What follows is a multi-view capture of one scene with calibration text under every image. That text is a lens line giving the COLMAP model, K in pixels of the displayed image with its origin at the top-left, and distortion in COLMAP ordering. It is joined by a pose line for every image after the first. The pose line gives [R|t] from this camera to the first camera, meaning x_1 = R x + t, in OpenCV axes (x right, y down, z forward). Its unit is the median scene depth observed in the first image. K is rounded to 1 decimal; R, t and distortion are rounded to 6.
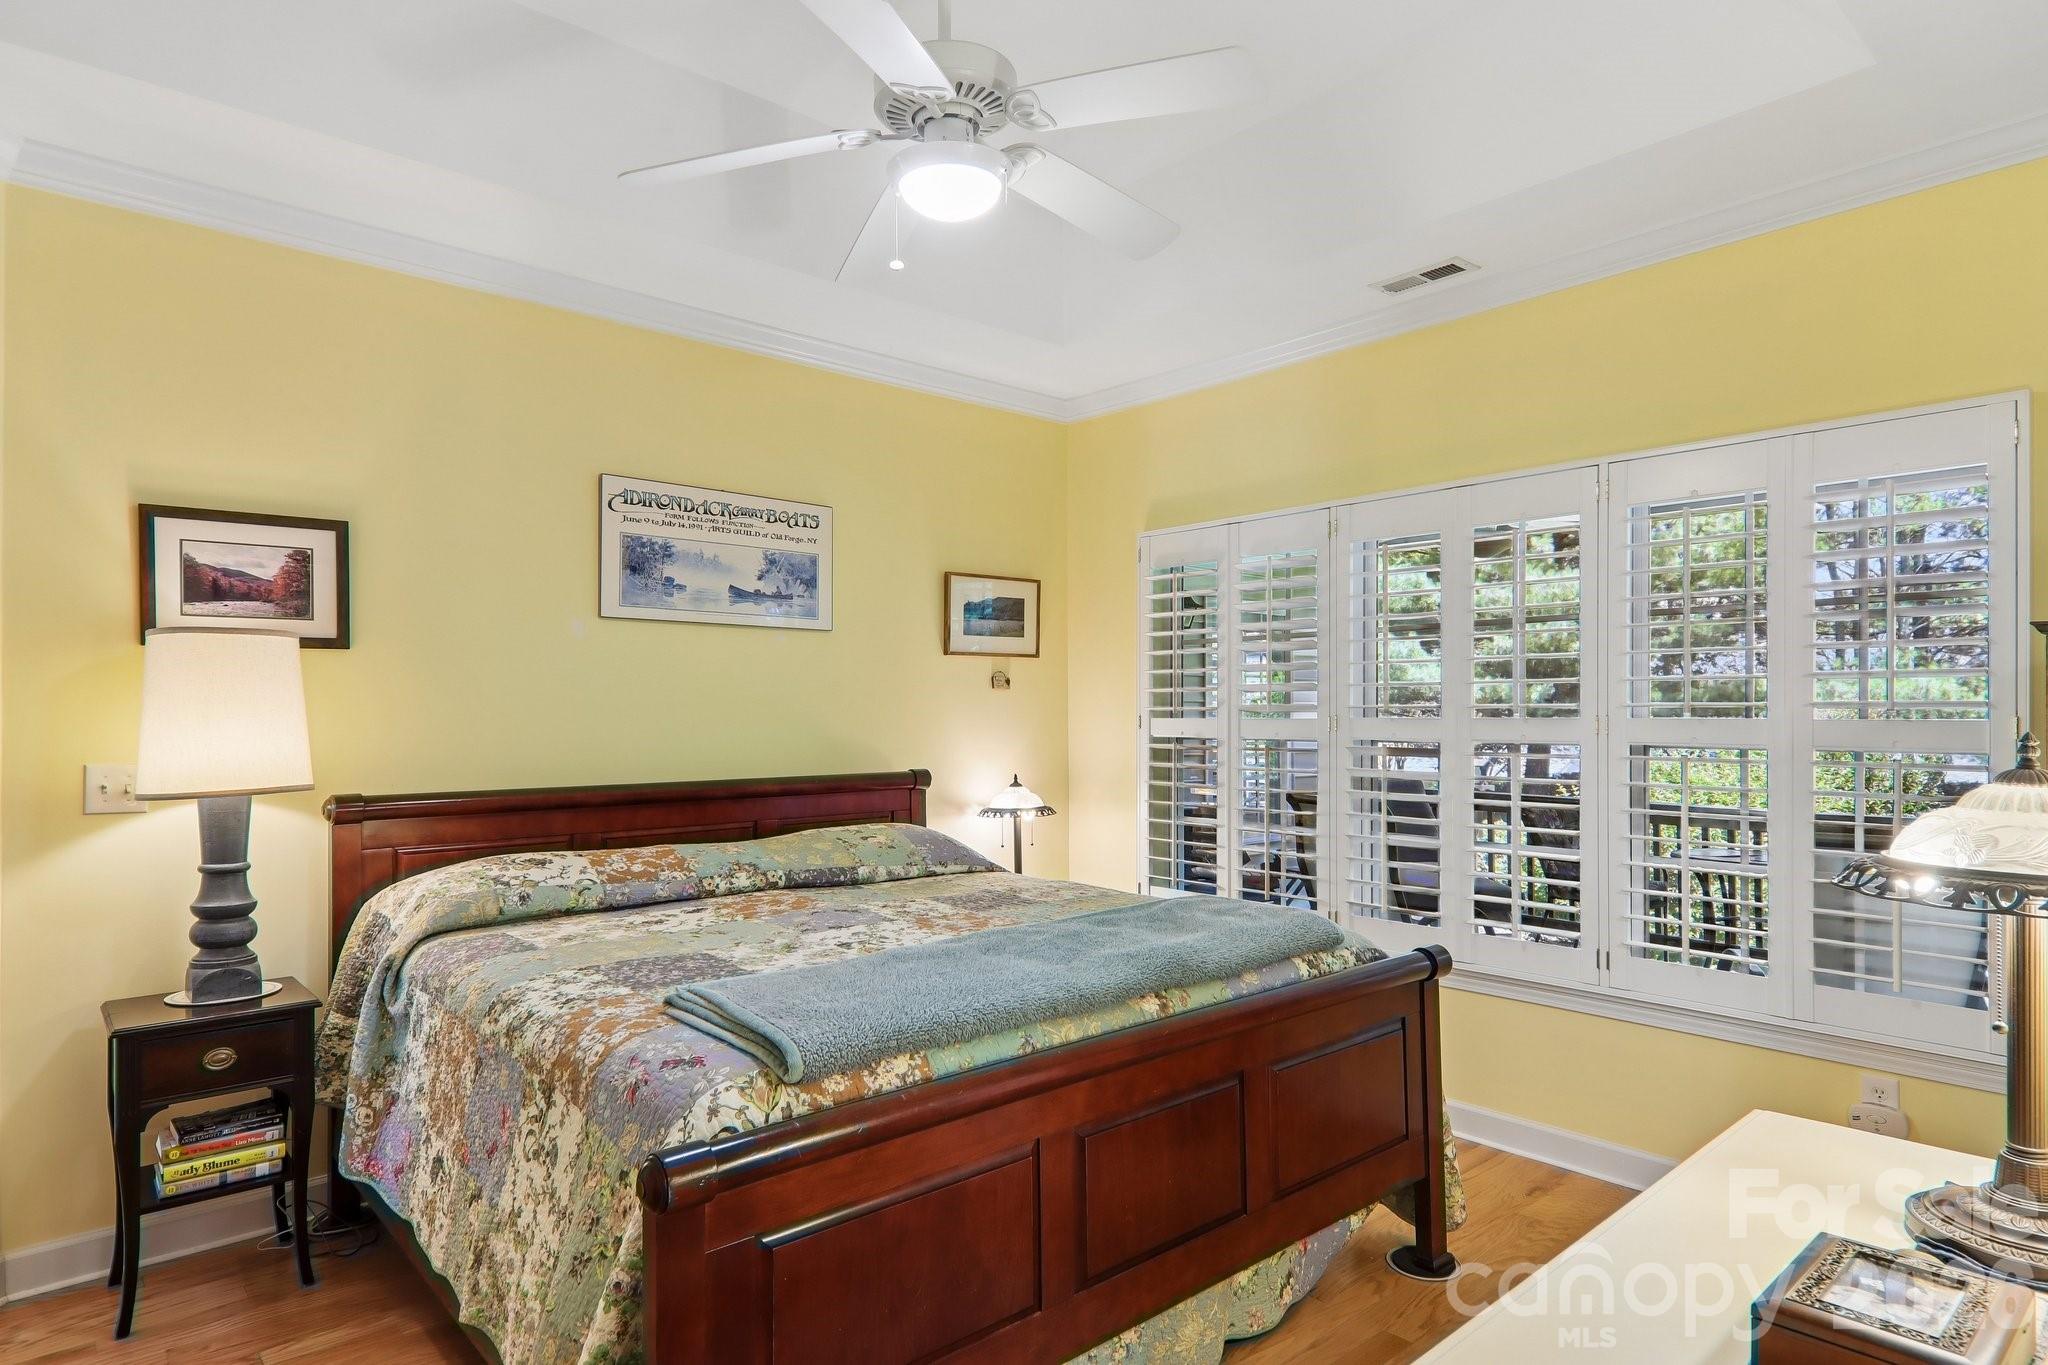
lens RADIAL K [[1139.9, 0, 1026.5], [0, 1139.9, 698.5], [0, 0, 1]] dist [0.029891, -0.000572]
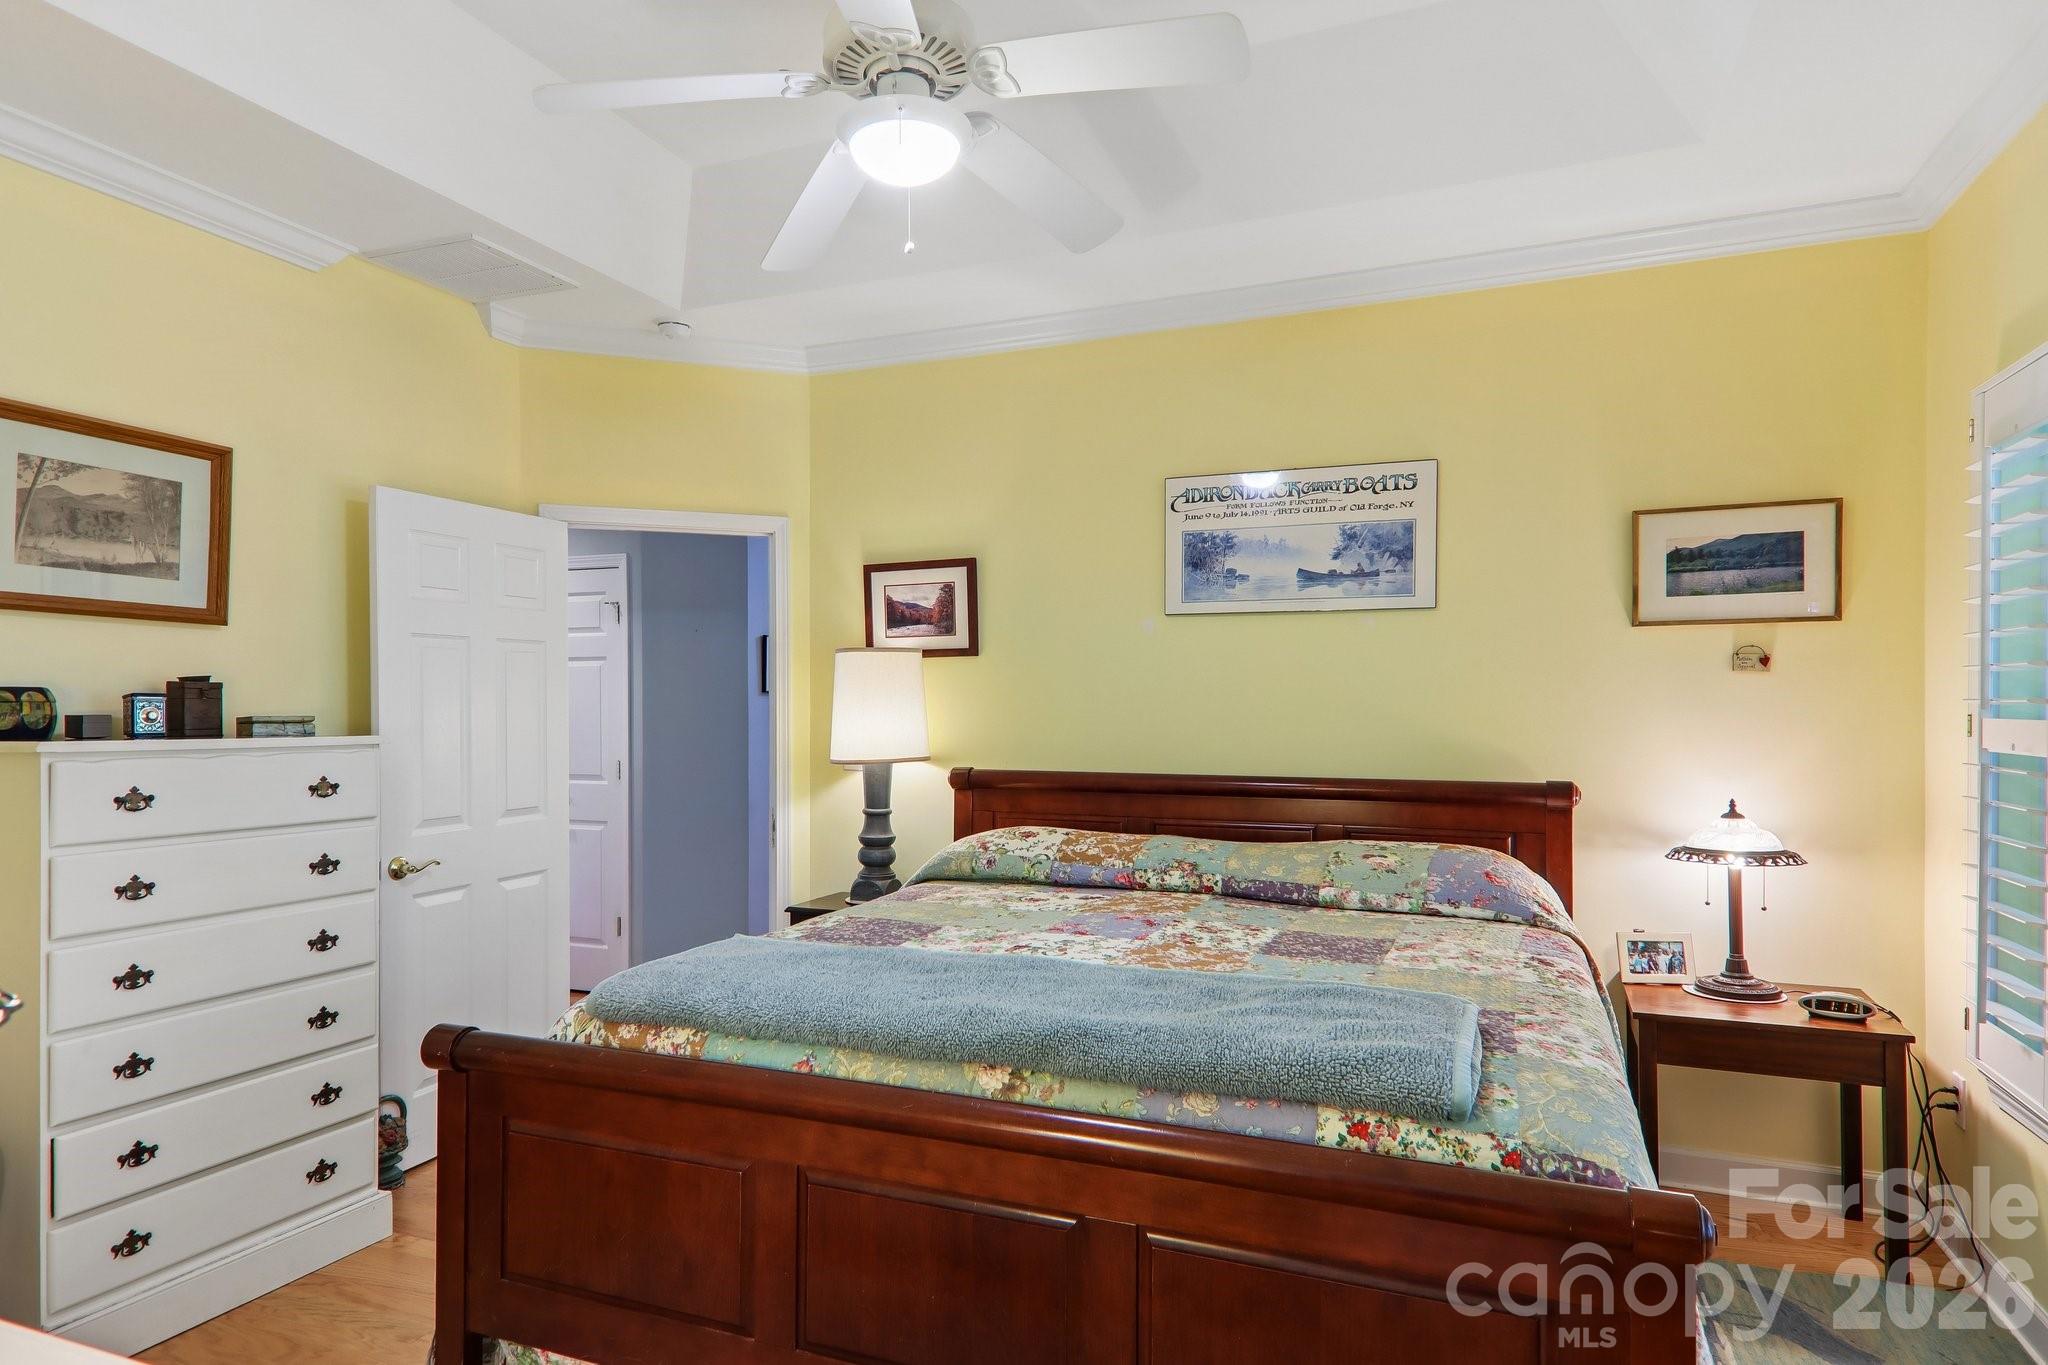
lens RADIAL K [[1133.3, 0, 1025.6], [0, 1133.3, 707.0], [0, 0, 1]] dist [0.042132, -0.019848]
pose [[0.452135, 0.005490, -0.891932, 0.504123], [0.009757, 0.999891, 0.011101, 0.001002], [0.891896, -0.013722, 0.452032, 0.410231]]
